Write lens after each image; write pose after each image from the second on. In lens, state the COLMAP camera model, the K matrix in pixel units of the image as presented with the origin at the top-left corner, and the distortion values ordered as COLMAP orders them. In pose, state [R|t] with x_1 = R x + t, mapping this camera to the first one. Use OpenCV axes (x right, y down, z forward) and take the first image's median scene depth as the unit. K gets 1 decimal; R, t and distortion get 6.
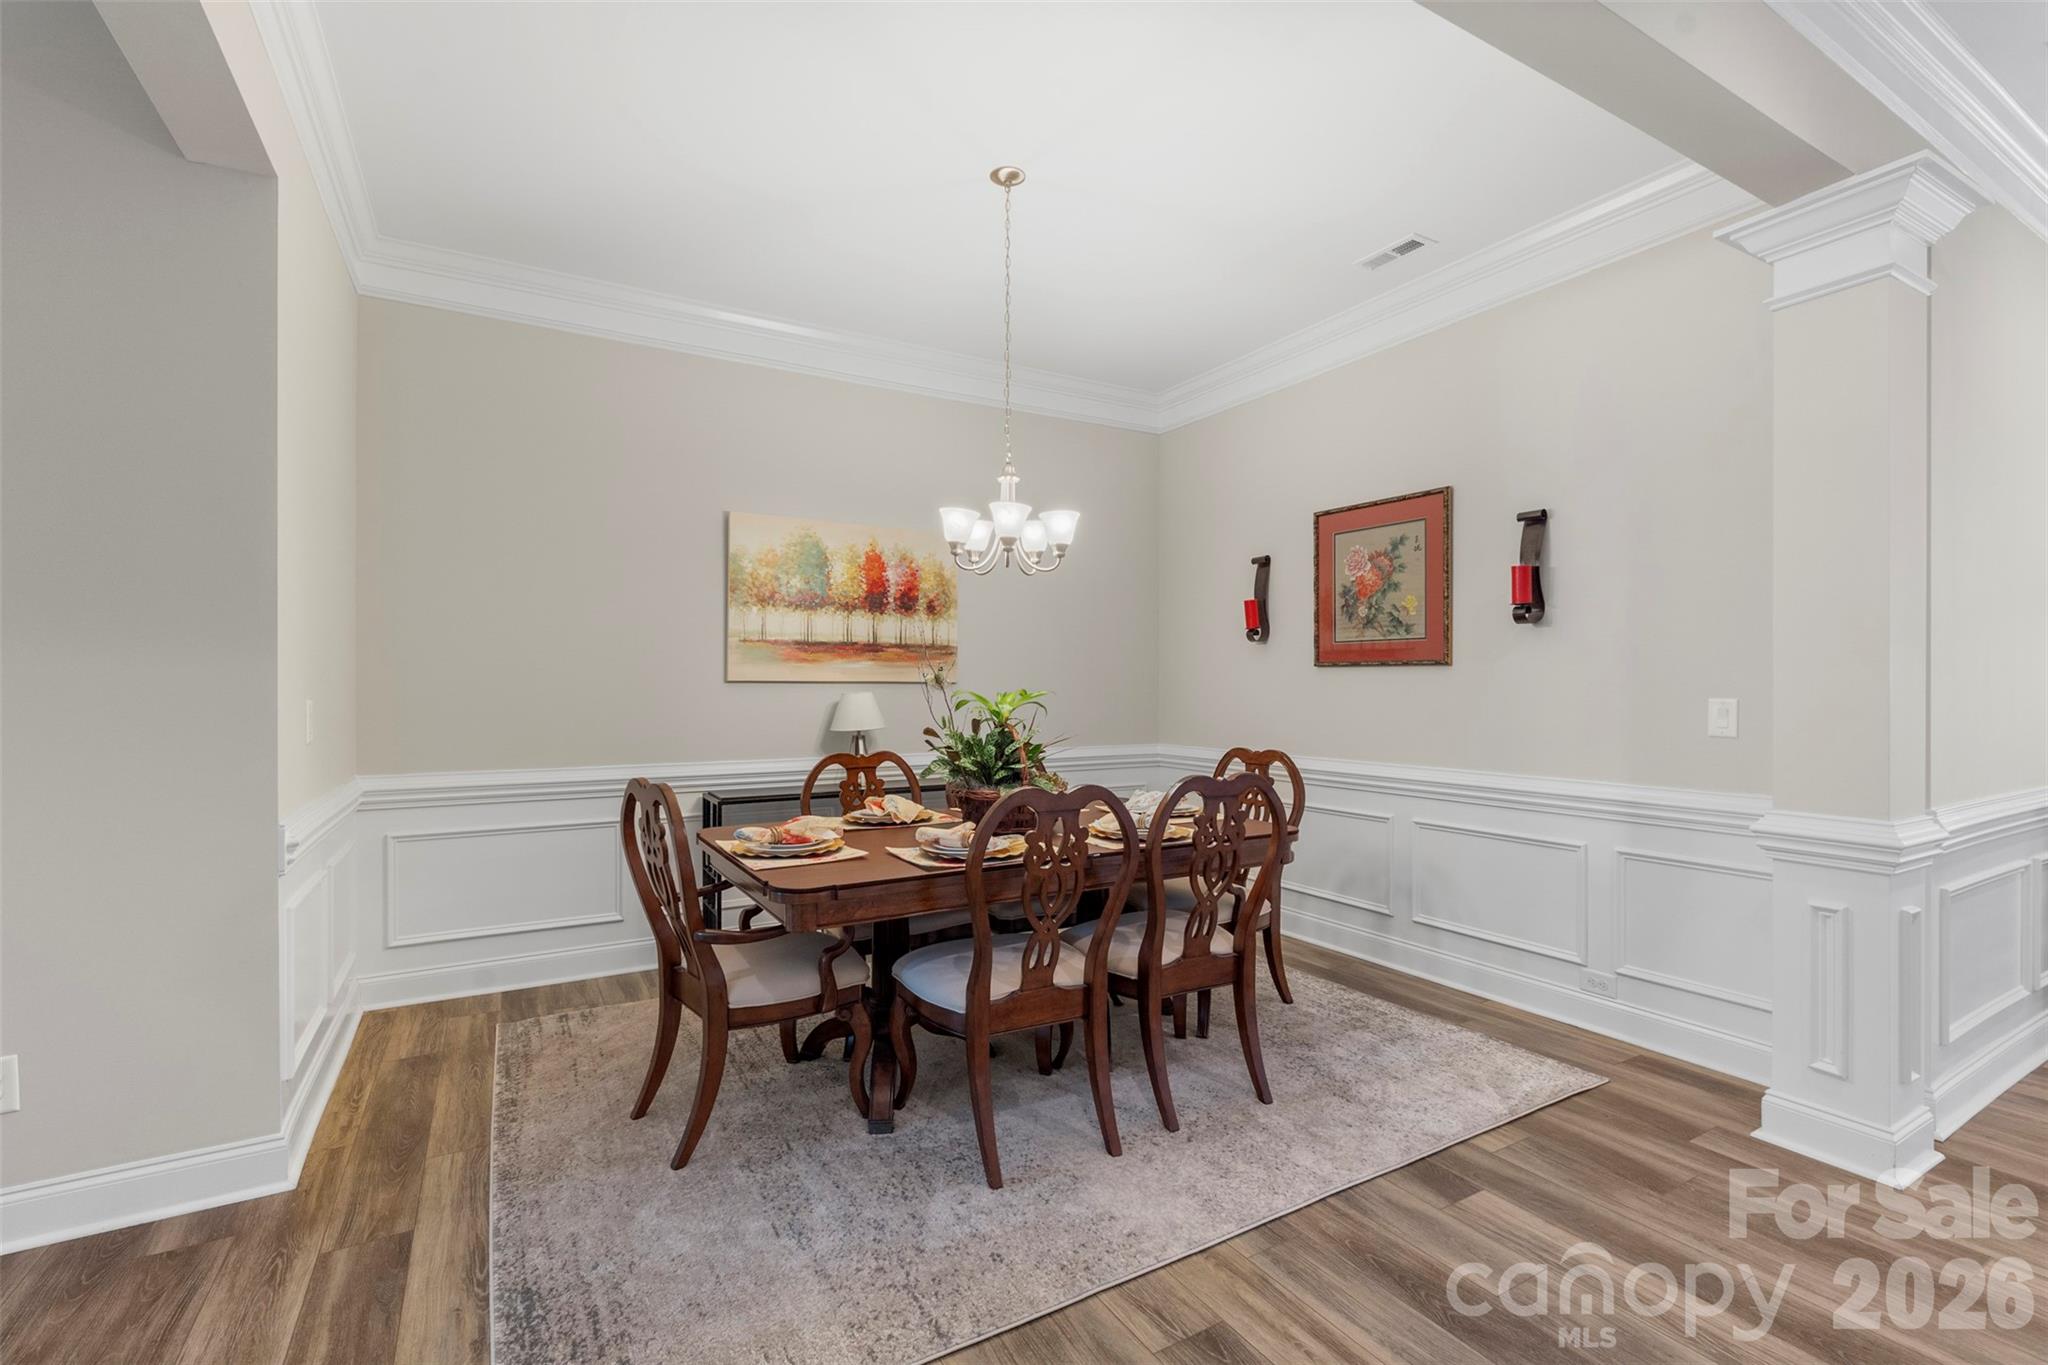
lens RADIAL K [[901.9, 0, 1033.7], [0, 901.9, 680.2], [0, 0, 1]] dist [0.000167, 0.000168]
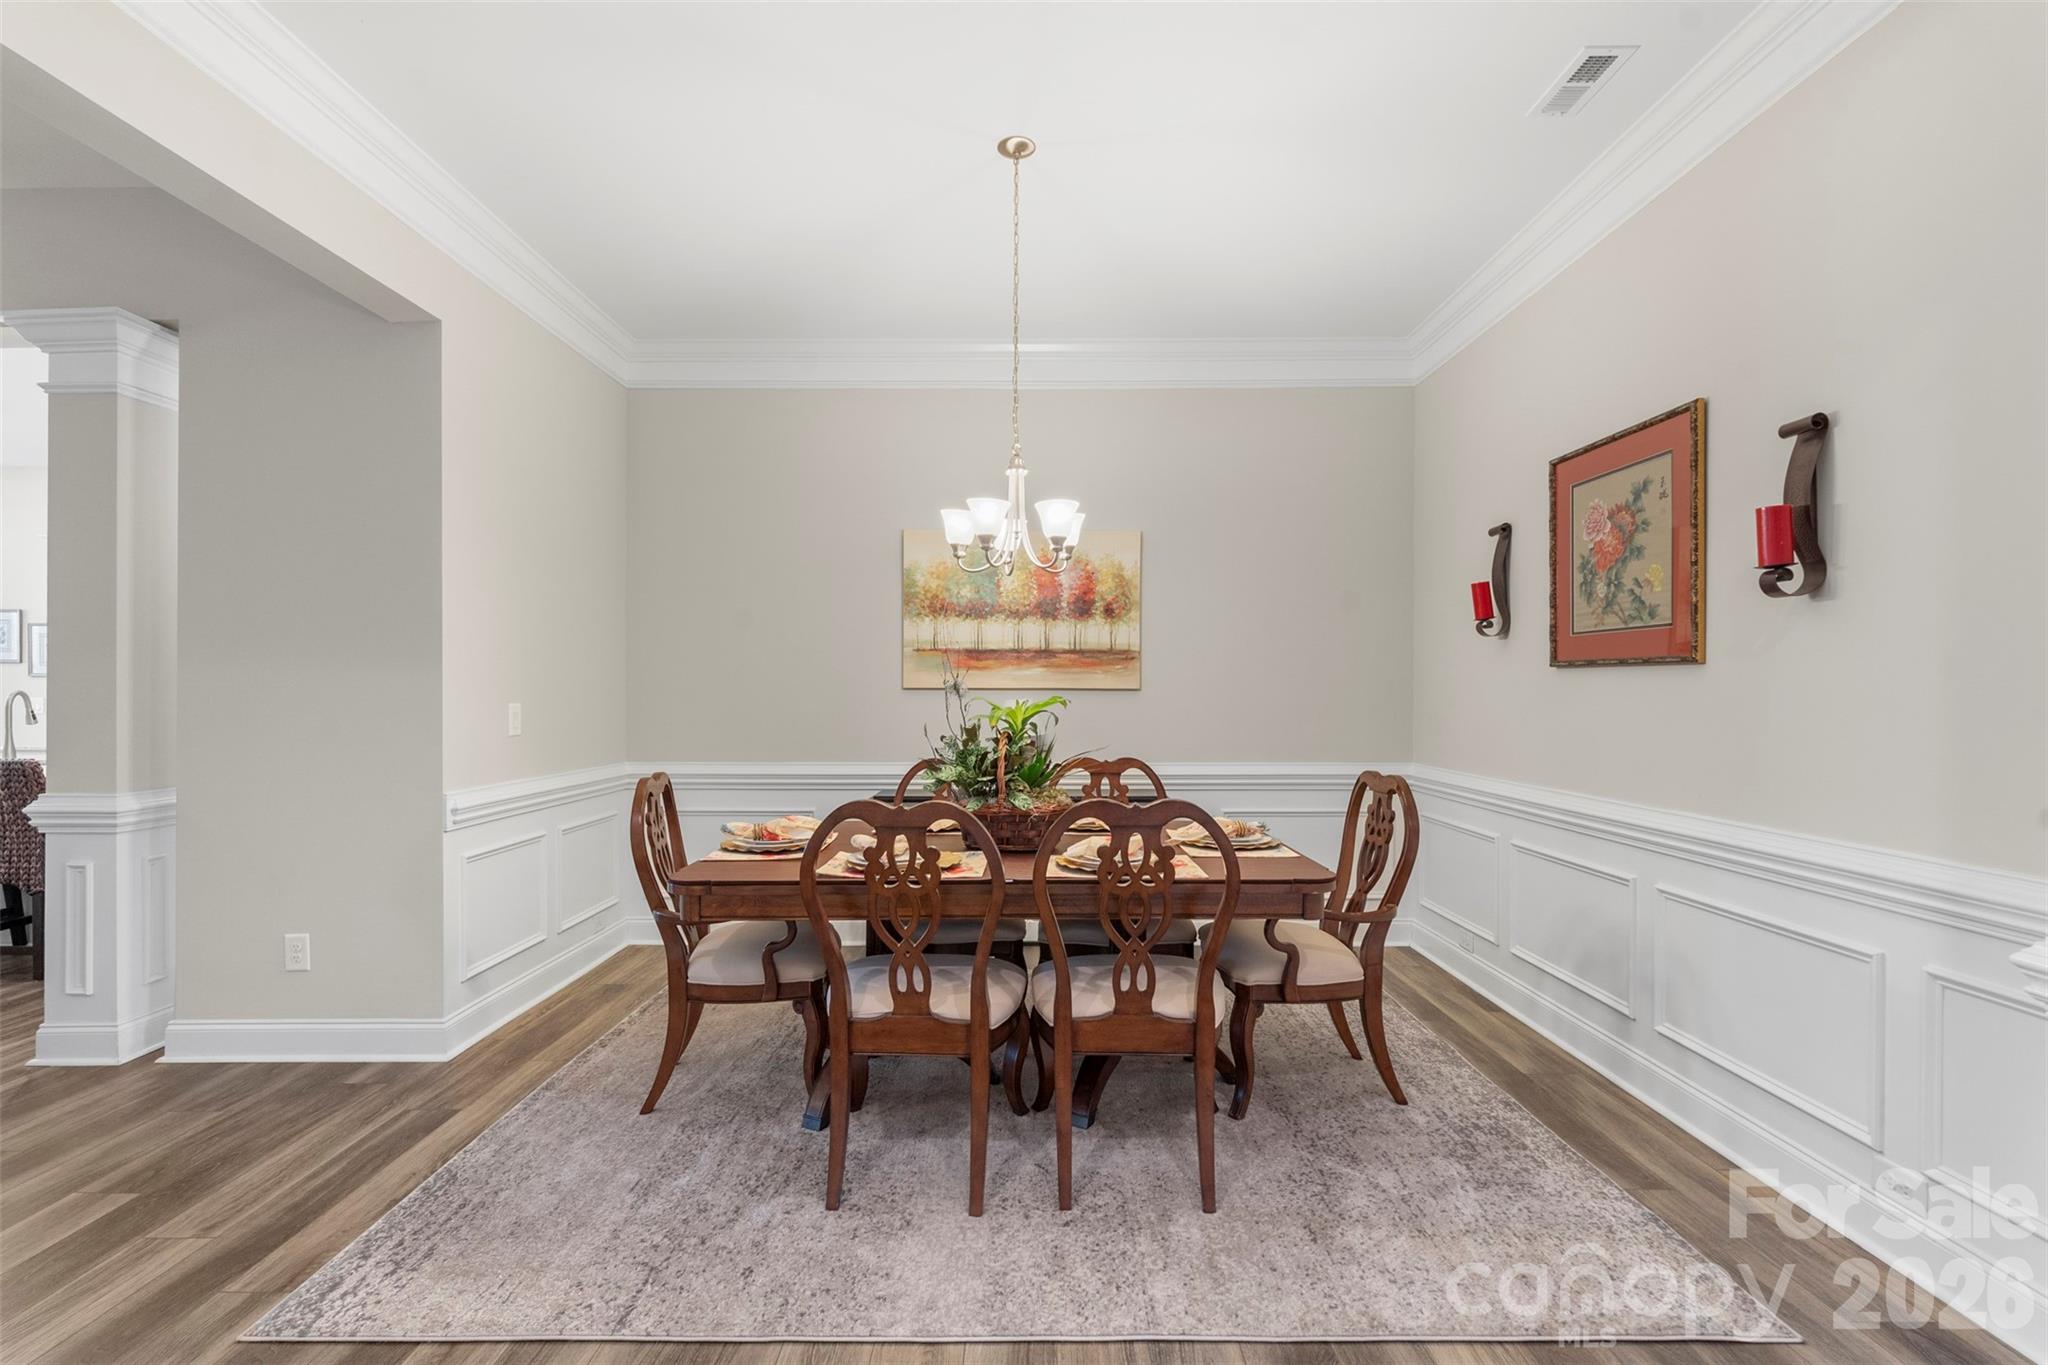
lens RADIAL K [[910.5, 0, 1023.9], [0, 910.5, 691.0], [0, 0, 1]] dist [0.000758, 0.000297]
pose [[0.860660, 0.000159, -0.509181, 0.356972], [0.003590, 0.999973, 0.006381, -0.001976], [0.509168, -0.007319, 0.860636, 0.145841]]
